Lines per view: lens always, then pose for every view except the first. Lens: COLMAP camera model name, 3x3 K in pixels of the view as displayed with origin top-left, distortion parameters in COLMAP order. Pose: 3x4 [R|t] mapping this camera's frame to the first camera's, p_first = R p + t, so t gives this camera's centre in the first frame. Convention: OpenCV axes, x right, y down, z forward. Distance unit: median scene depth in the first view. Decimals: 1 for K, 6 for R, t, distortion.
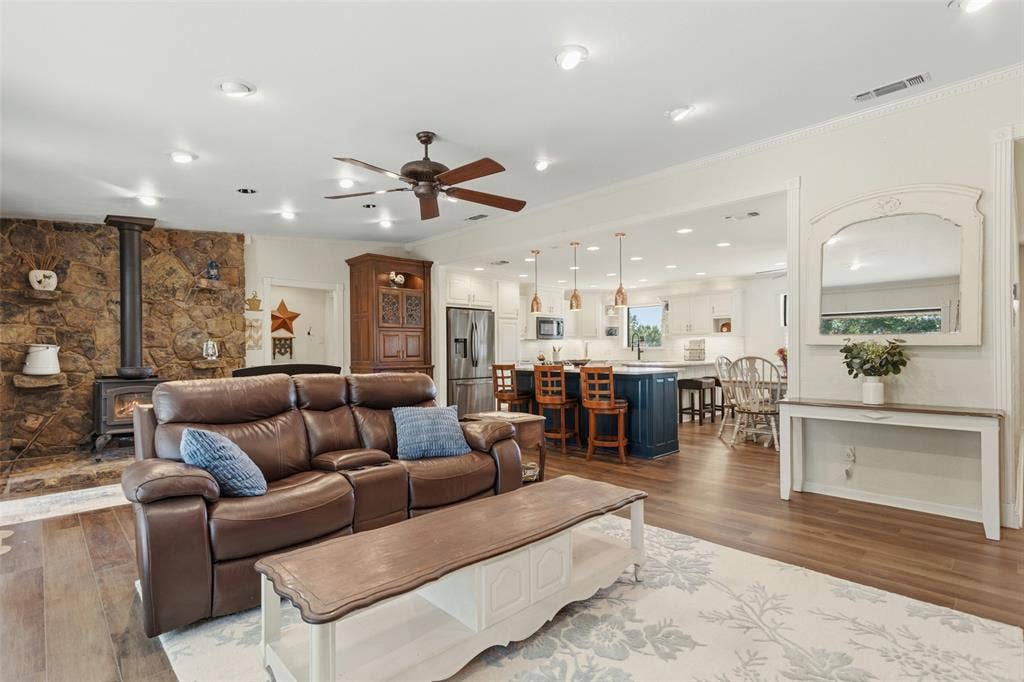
lens RADIAL K [[497.9, 0, 515.5], [0, 497.9, 346.9], [0, 0, 1]] dist [0.004651, 0.000762]
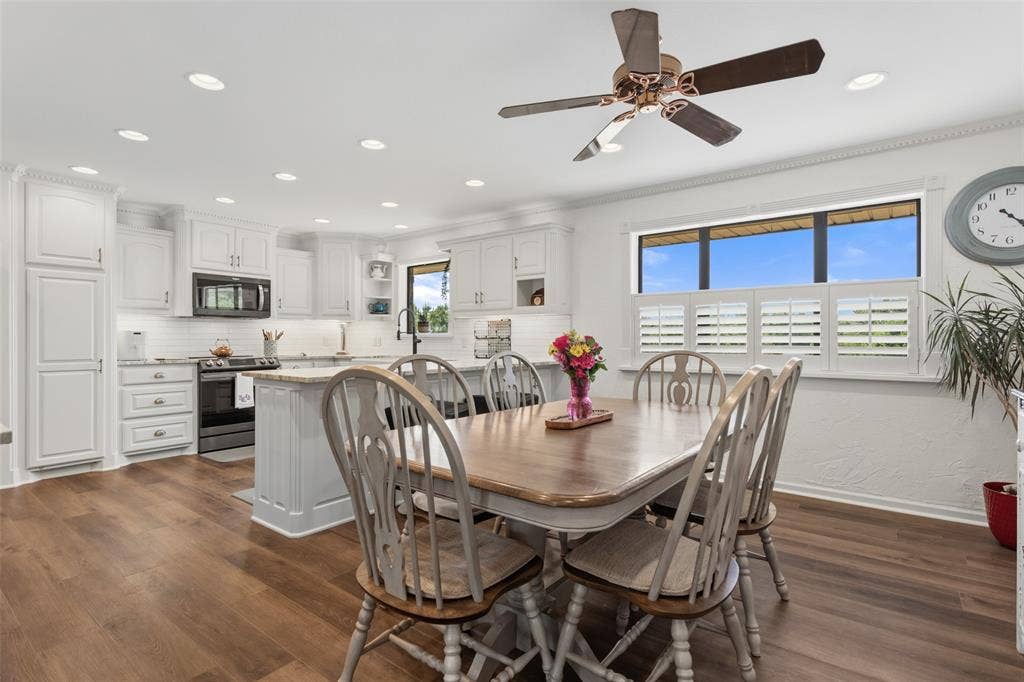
lens RADIAL K [[490.5, 0, 512.5], [0, 490.5, 338.3], [0, 0, 1]] dist [0.002103, 0.000211]
pose [[0.988013, 0.005266, 0.154282, 0.298892], [-0.006191, 0.999966, 0.005515, 0.002343], [-0.154248, -0.006404, 0.988011, 0.461948]]
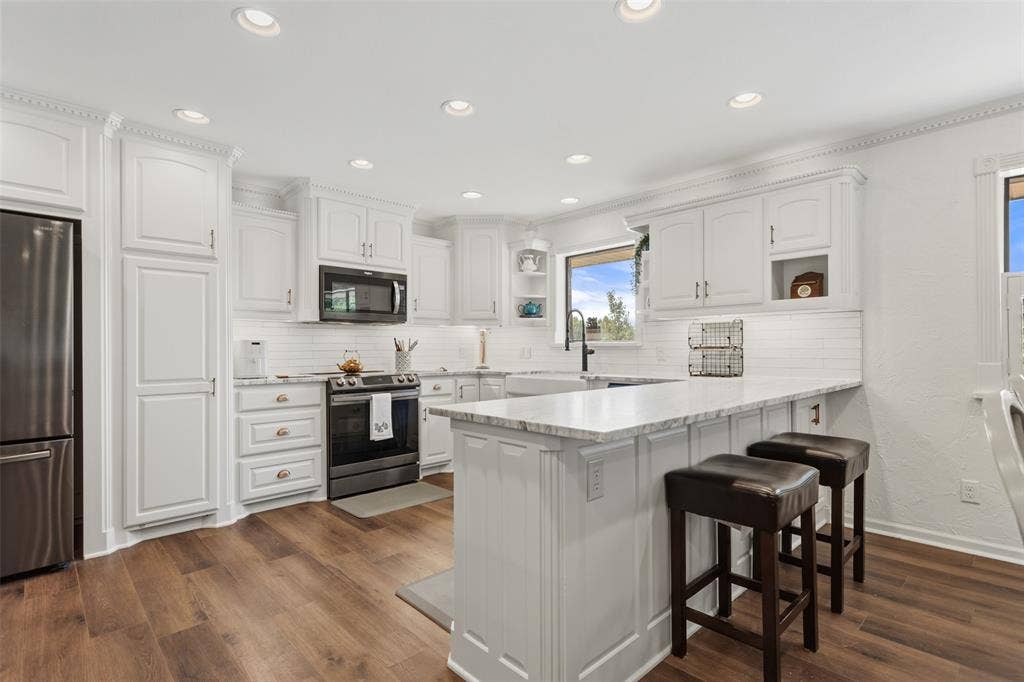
lens RADIAL K [[497.9, 0, 515.5], [0, 497.9, 346.9], [0, 0, 1]] dist [0.004651, 0.000762]
pose [[0.999999, 0.001218, -0.000010, 0.205813], [-0.001218, 0.999993, 0.003652, 0.003460], [0.000015, -0.003652, 0.999993, 0.617370]]
